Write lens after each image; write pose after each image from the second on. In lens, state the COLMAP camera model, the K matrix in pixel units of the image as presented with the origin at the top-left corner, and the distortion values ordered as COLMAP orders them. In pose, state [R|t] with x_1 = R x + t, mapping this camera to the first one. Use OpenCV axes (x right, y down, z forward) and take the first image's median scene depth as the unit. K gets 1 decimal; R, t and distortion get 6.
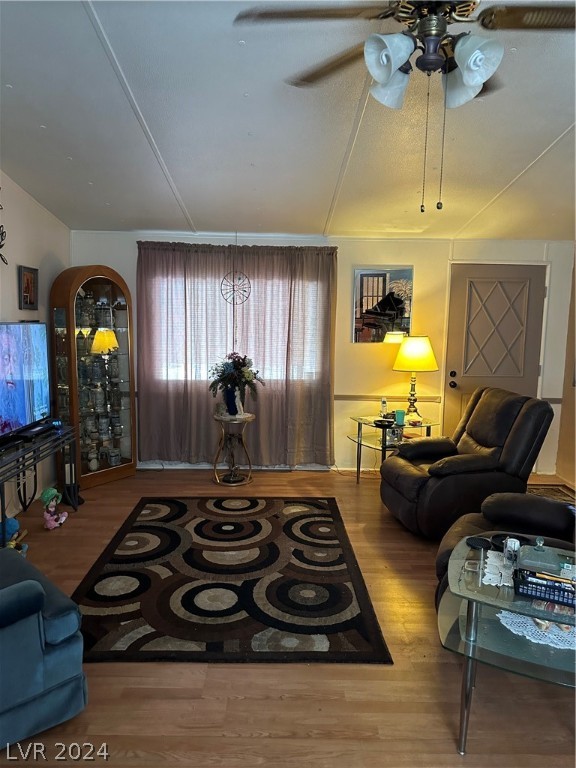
lens RADIAL K [[535.9, 0, 321.1], [0, 535.9, 379.5], [0, 0, 1]] dist [0.097579, -0.111480]
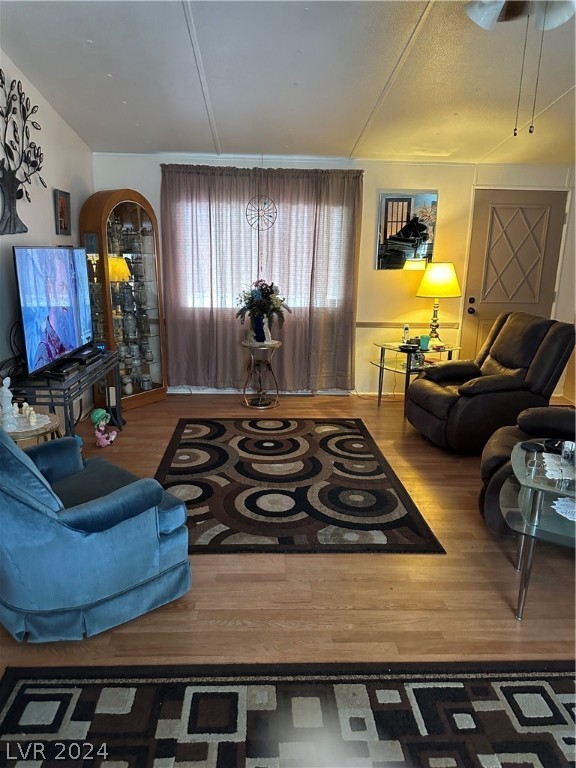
lens RADIAL K [[537.2, 0, 290.8], [0, 537.2, 389.6], [0, 0, 1]] dist [0.132761, -0.229155]
pose [[0.999537, -0.006432, 0.029740, -0.138324], [0.002520, 0.991543, 0.129751, 0.023578], [-0.030324, -0.129616, 0.991101, -0.041807]]
